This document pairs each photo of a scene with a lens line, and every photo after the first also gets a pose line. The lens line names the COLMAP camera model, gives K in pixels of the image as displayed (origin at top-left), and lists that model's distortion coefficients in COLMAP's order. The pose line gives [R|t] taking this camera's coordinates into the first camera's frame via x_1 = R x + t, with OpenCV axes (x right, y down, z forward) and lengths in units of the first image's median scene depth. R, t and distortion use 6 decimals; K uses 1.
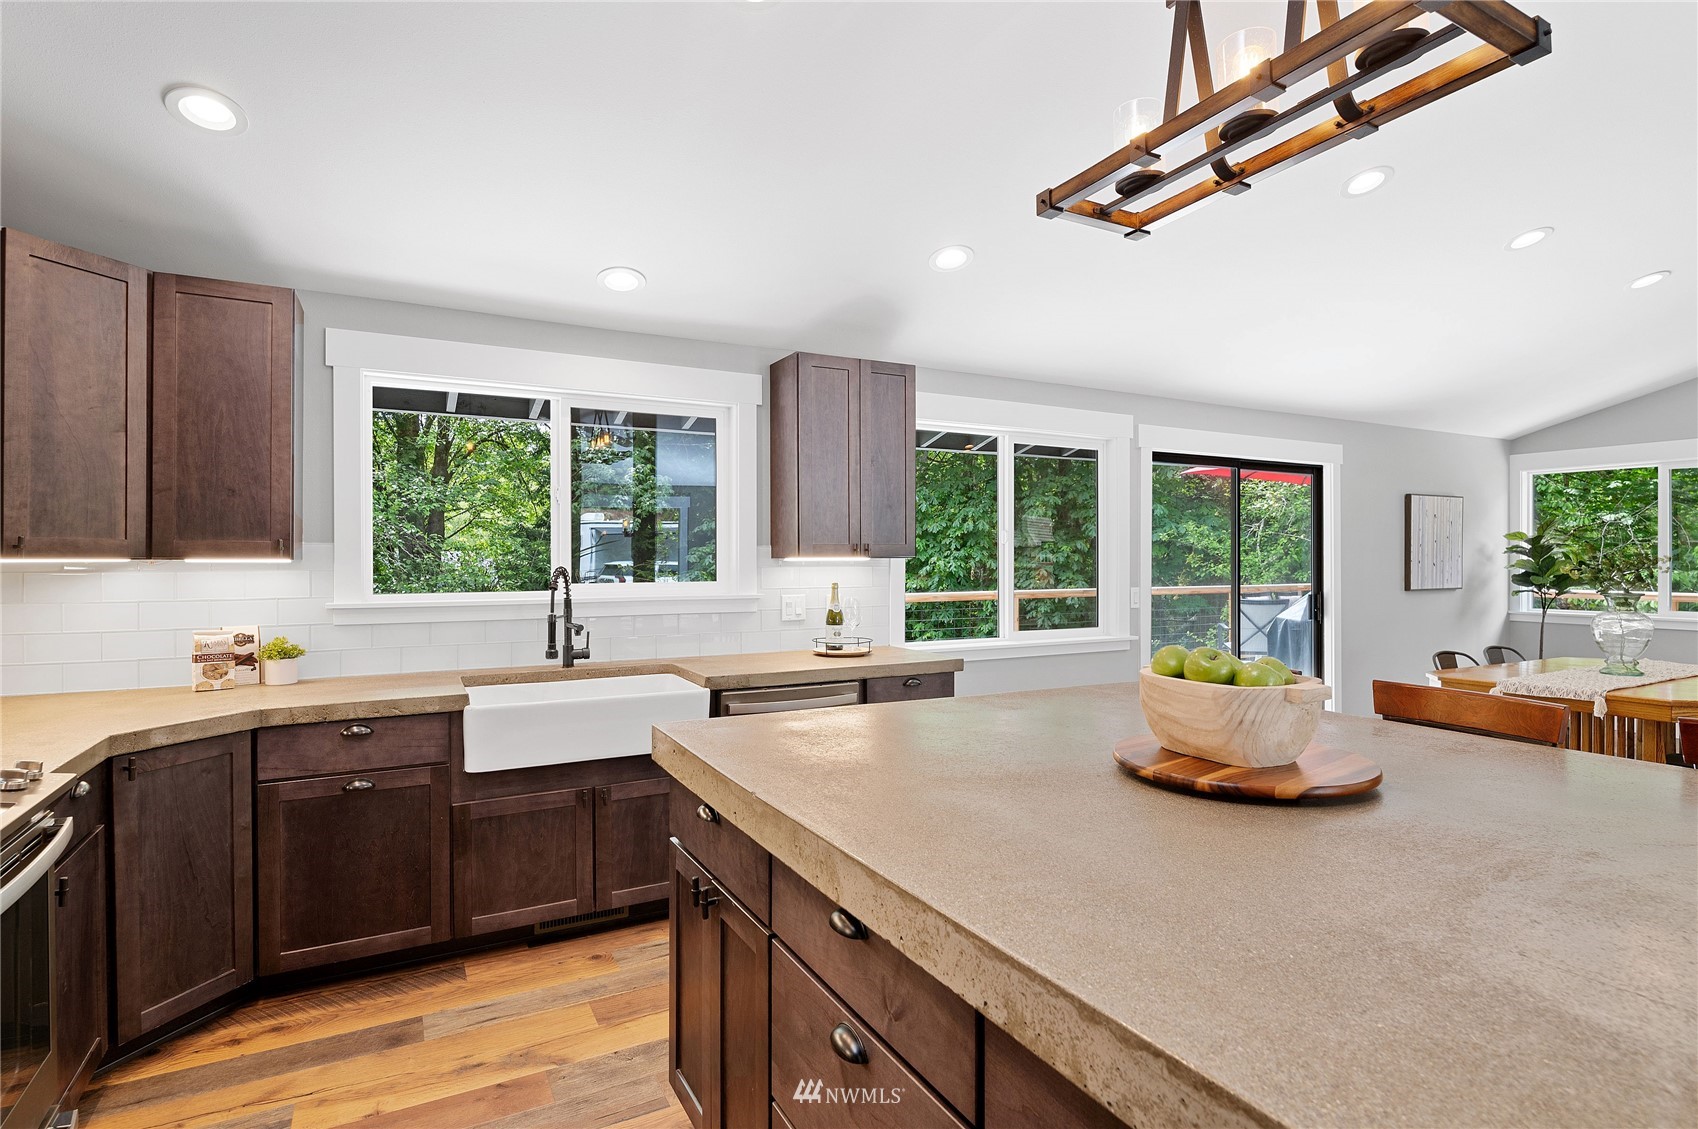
lens RADIAL K [[847.1, 0, 843.7], [0, 847.1, 571.6], [0, 0, 1]] dist [0.003046, -0.000149]
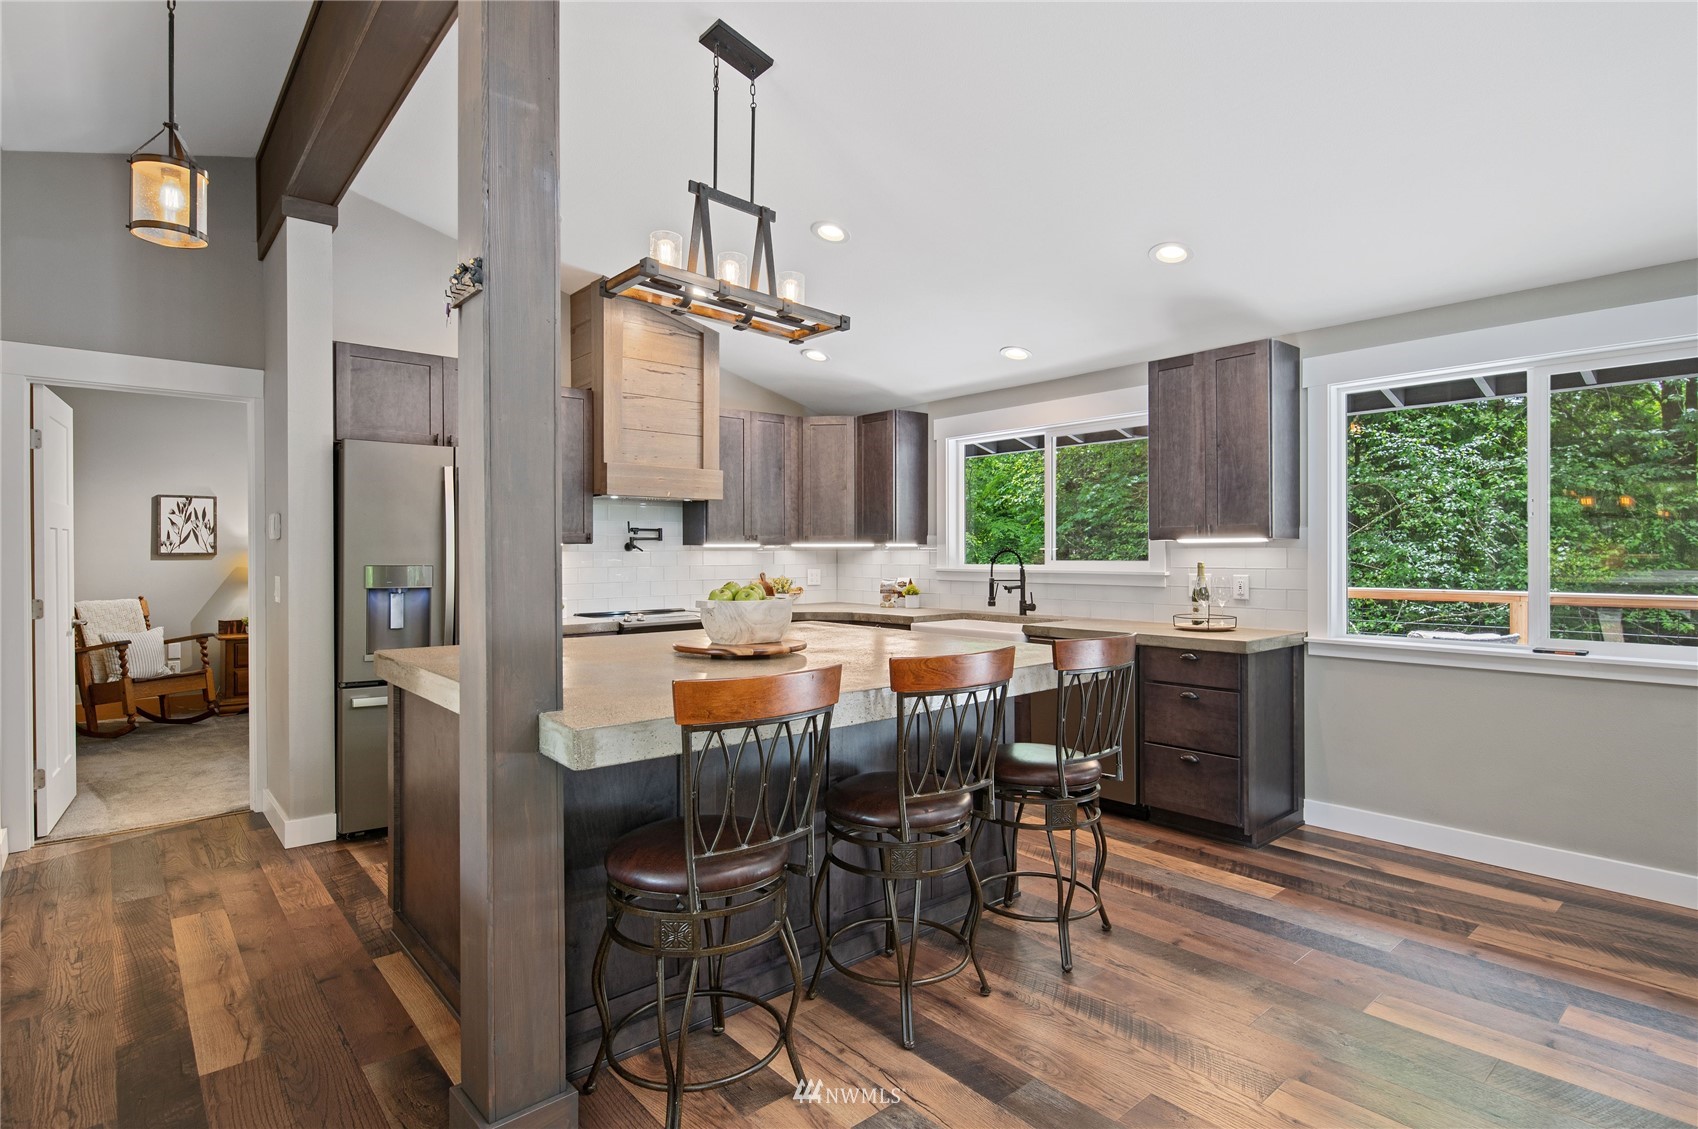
lens RADIAL K [[847.1, 0, 845.6], [0, 847.1, 555.6], [0, 0, 1]] dist [0.003046, -0.000149]
pose [[0.237469, 0.012183, -0.971319, 0.962922], [0.003453, 0.999904, 0.013386, -0.011761], [0.971389, -0.006532, 0.237405, 0.317038]]
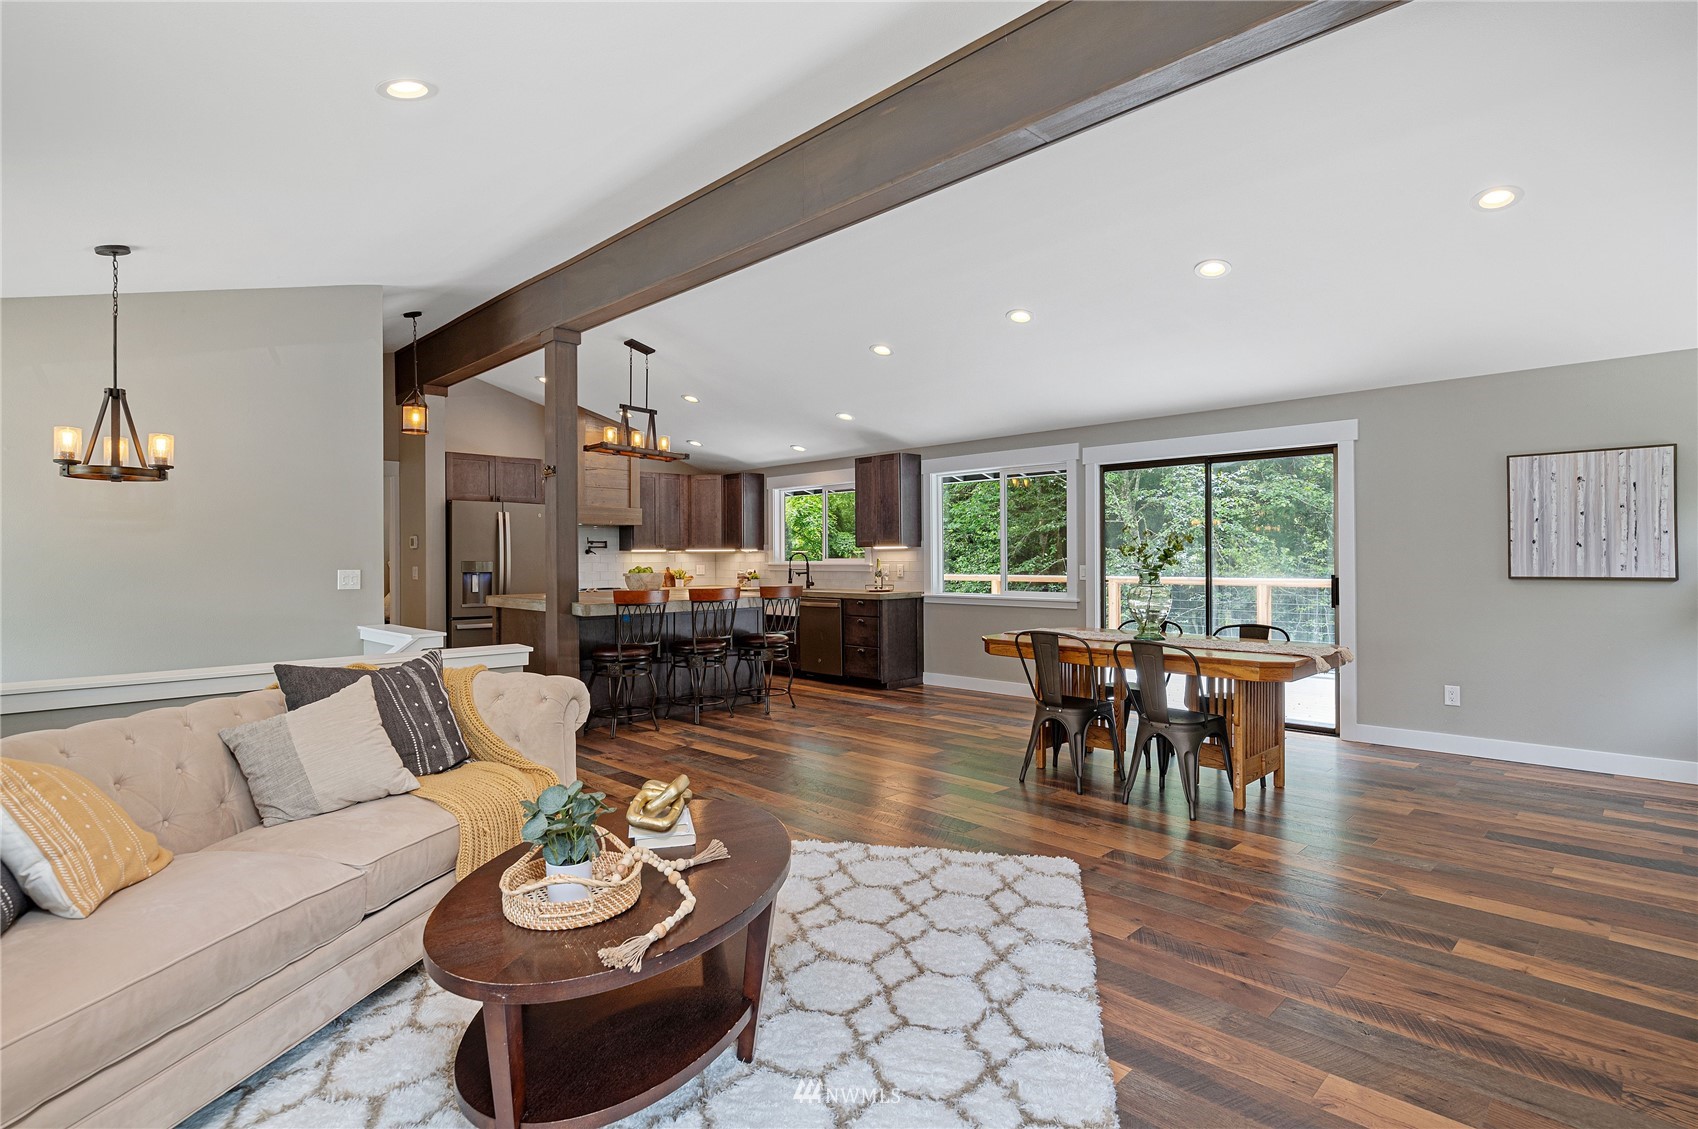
lens RADIAL K [[815.1, 0, 848.2], [0, 815.1, 554.6], [0, 0, 1]] dist [-0.004436, -0.000604]
pose [[0.313572, 0.005656, -0.949548, 2.028073], [0.006411, 0.999947, 0.008074, -0.014658], [0.949543, -0.008619, 0.313519, 0.276514]]
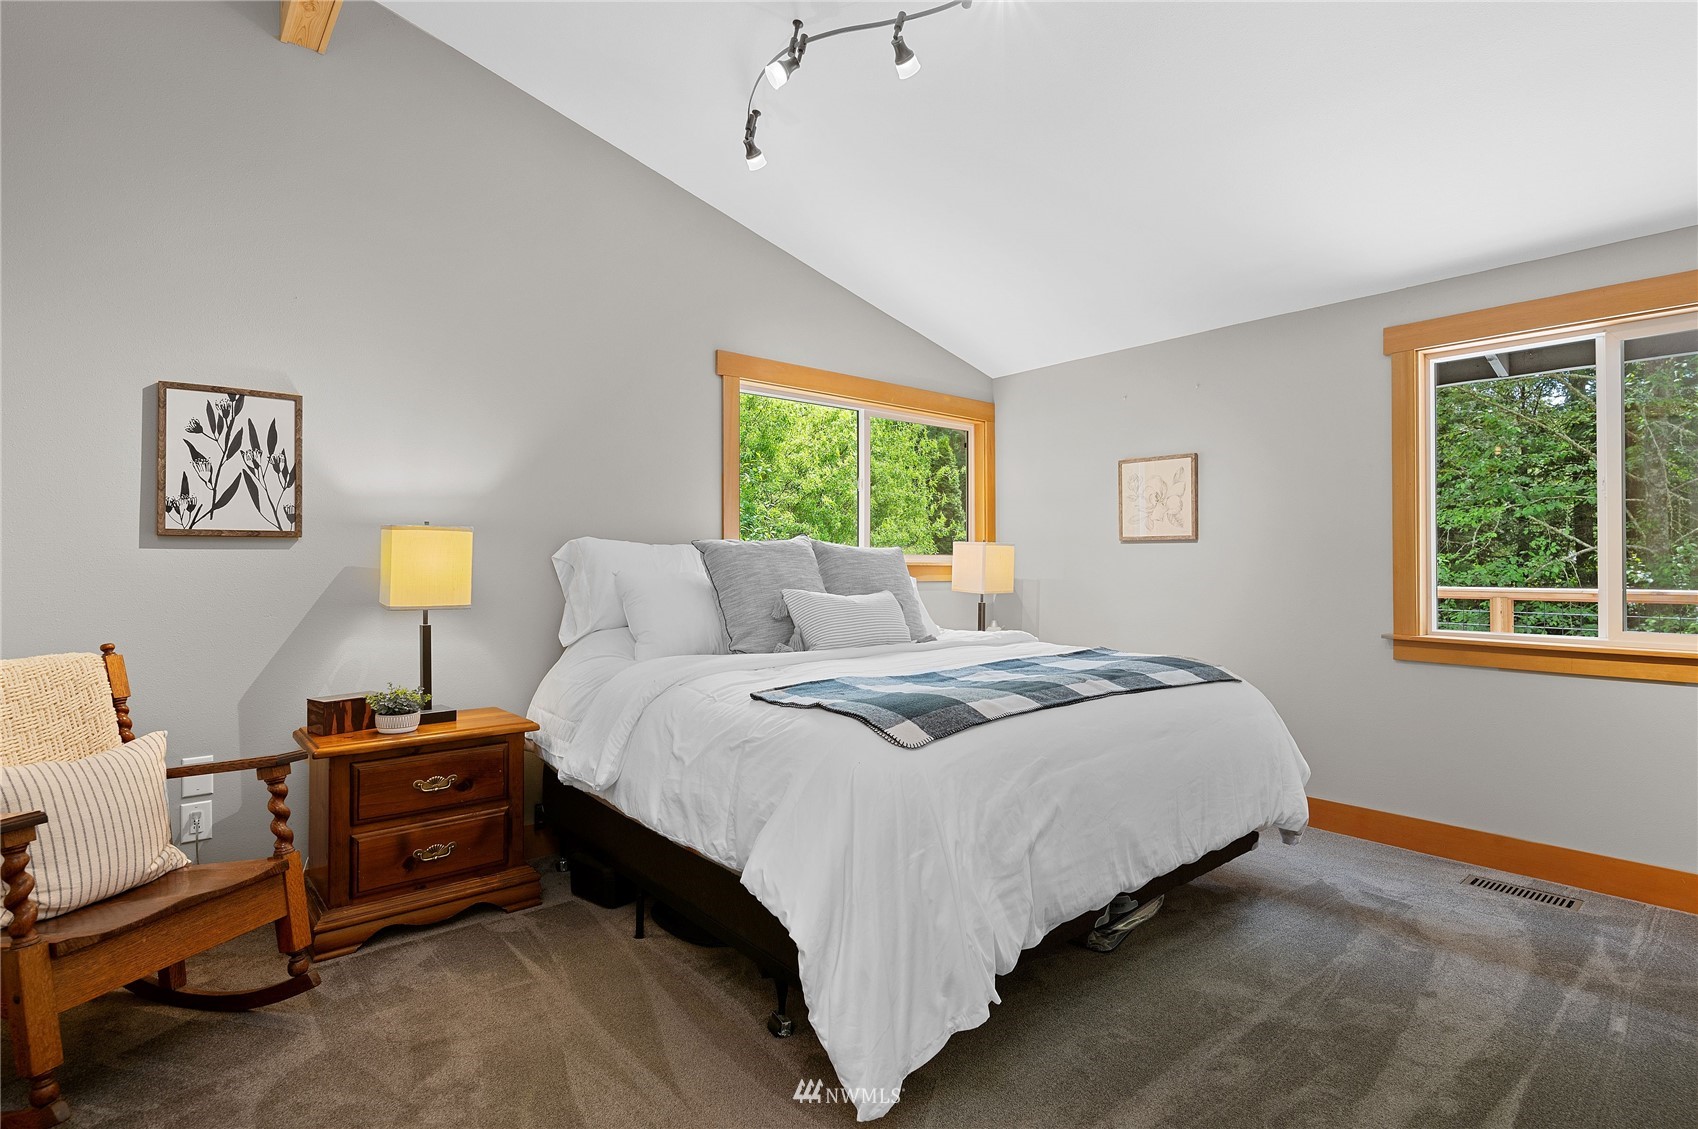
lens RADIAL K [[815.1, 0, 854.0], [0, 815.1, 552.1], [0, 0, 1]] dist [-0.004436, -0.000604]
pose [[0.232092, 0.014208, -0.972590, 0.842696], [-0.000588, 0.999895, 0.014466, -0.009675], [0.972694, -0.002786, 0.232076, 0.263241]]
